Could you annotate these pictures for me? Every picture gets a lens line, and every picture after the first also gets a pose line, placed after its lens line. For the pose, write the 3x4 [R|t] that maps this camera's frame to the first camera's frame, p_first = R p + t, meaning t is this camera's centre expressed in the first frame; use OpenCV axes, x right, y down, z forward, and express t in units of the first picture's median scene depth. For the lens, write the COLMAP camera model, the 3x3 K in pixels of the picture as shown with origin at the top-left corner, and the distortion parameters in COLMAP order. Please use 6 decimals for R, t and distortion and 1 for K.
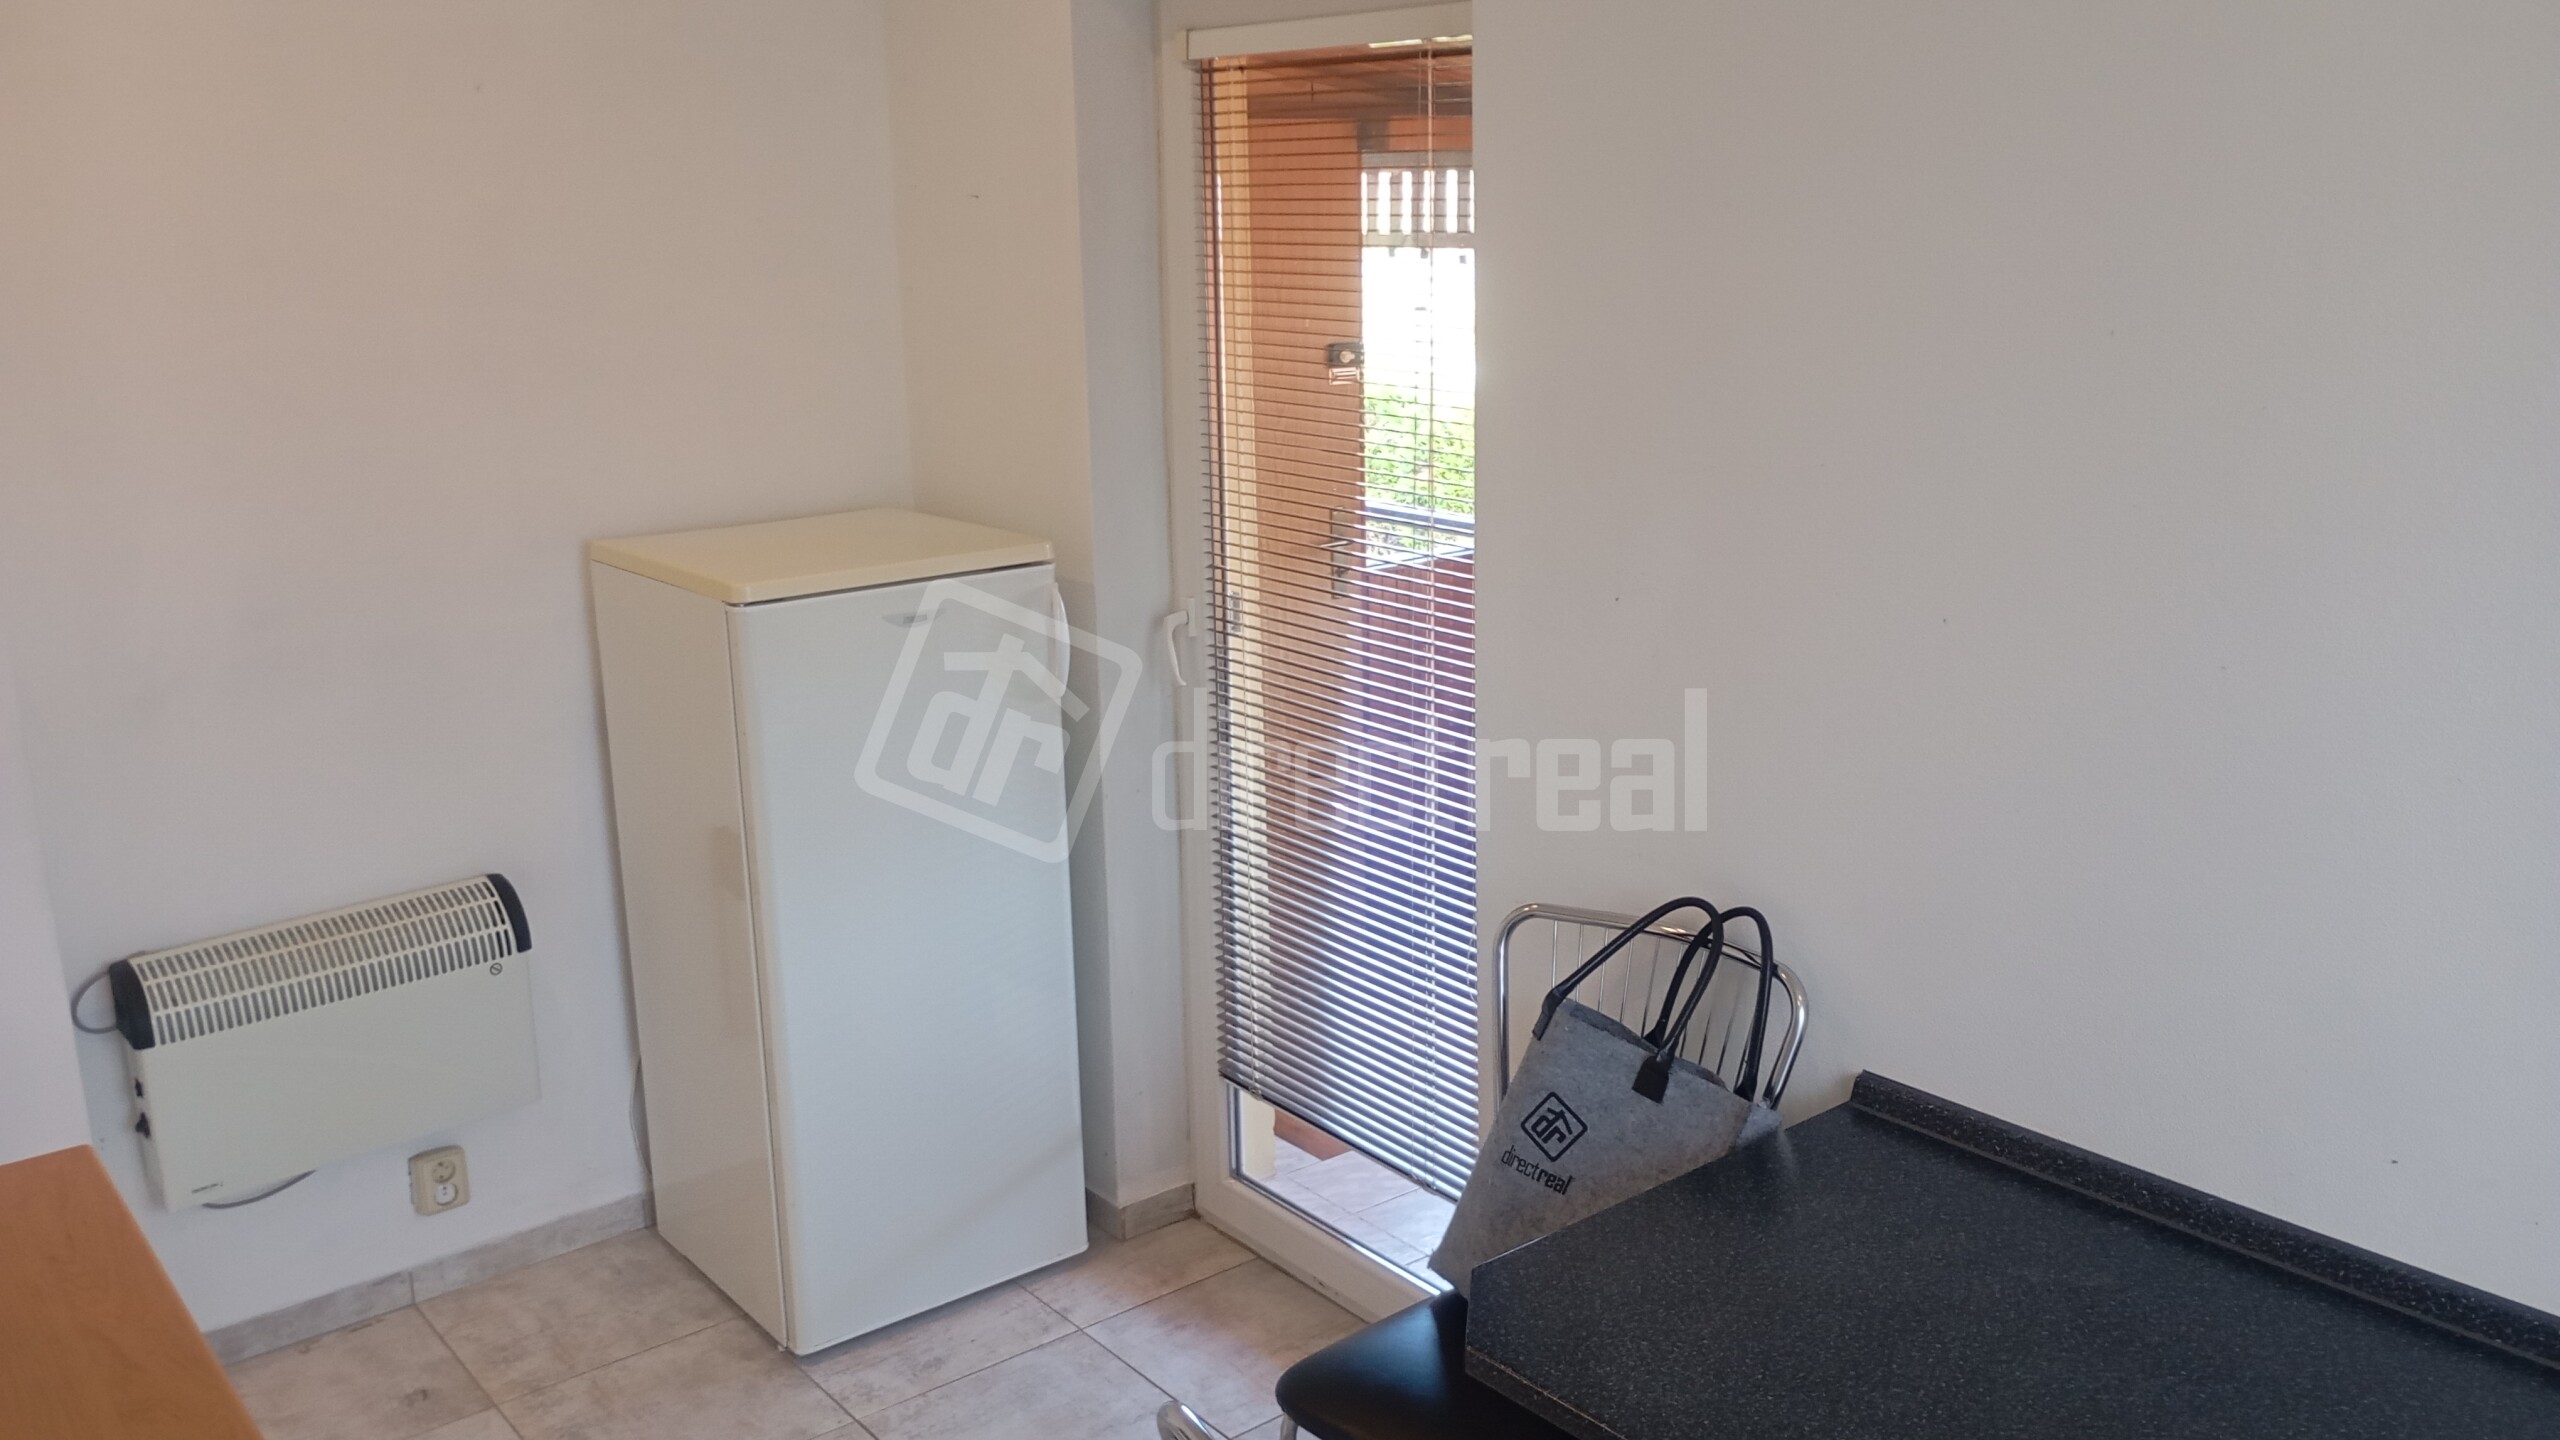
lens RADIAL K [[2132.3, 0, 1272.3], [0, 2132.3, 715.8], [0, 0, 1]] dist [0.071559, -0.100684]
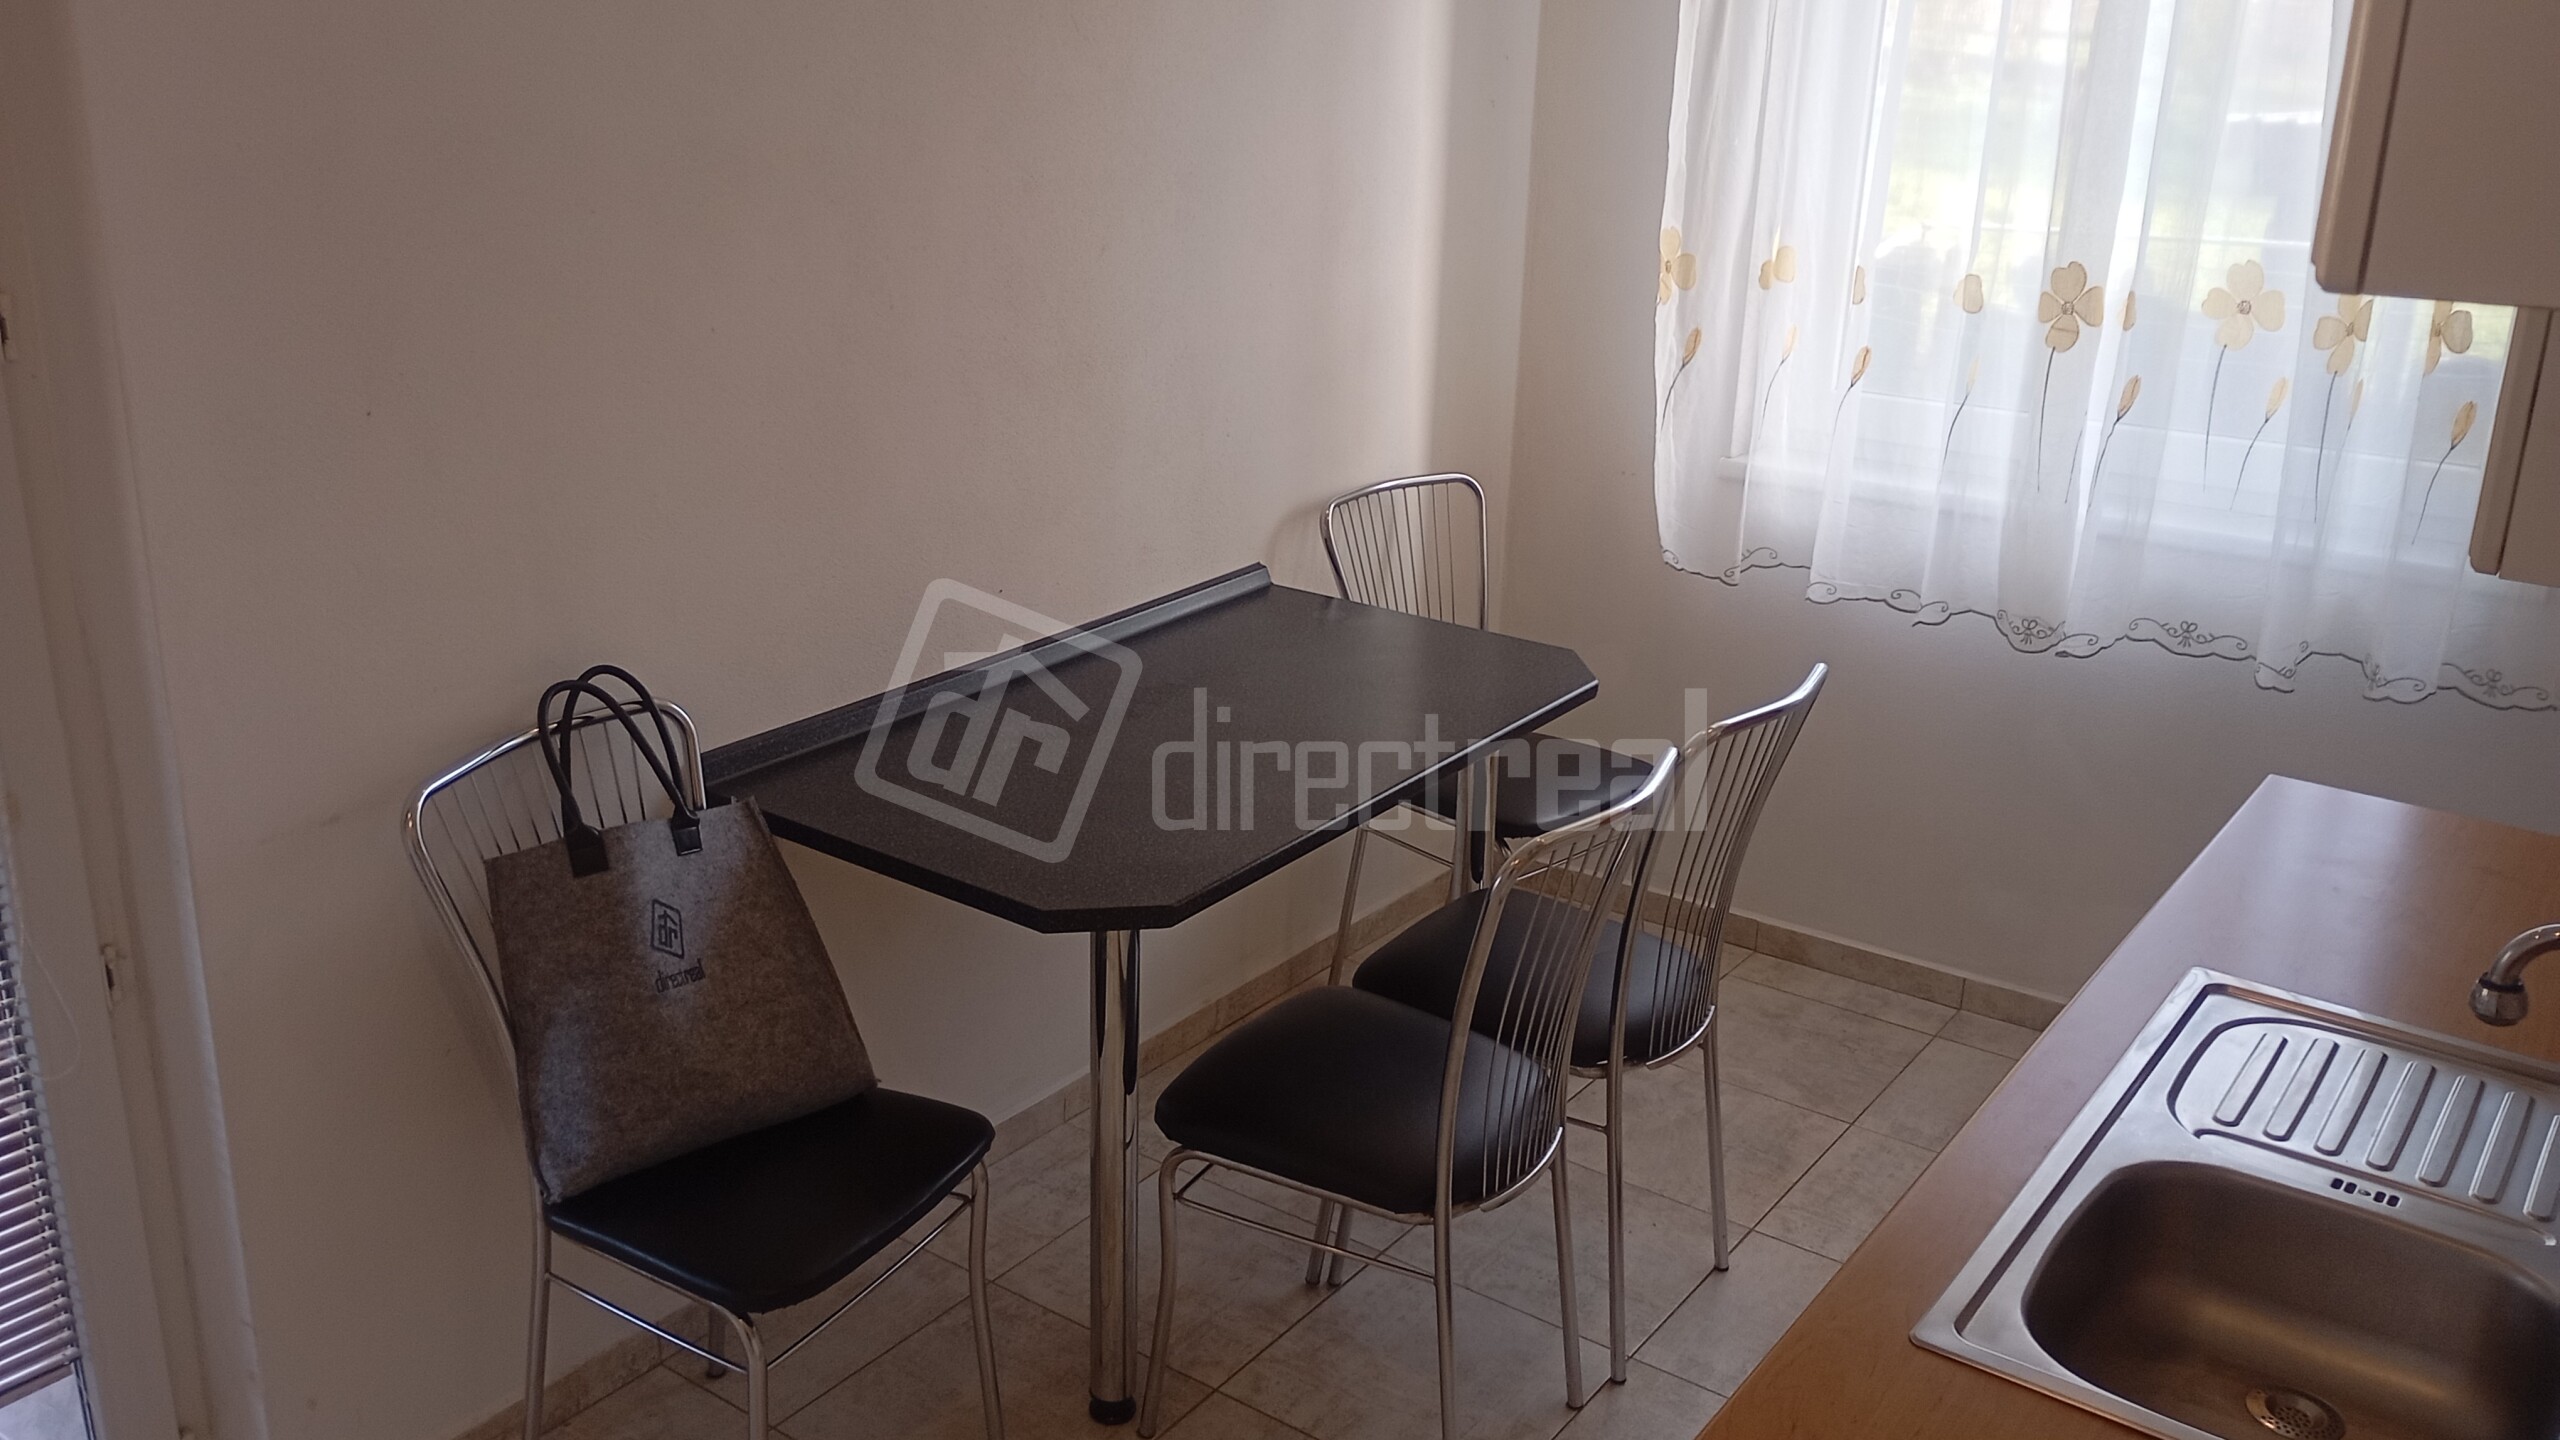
lens RADIAL K [[2132.3, 0, 1272.3], [0, 2132.3, 715.8], [0, 0, 1]] dist [0.071559, -0.100684]
pose [[-0.279161, -0.296067, 0.913462, -0.821812], [0.221559, 0.905753, 0.361279, -0.192175], [-0.934334, 0.303241, -0.187255, 0.902721]]
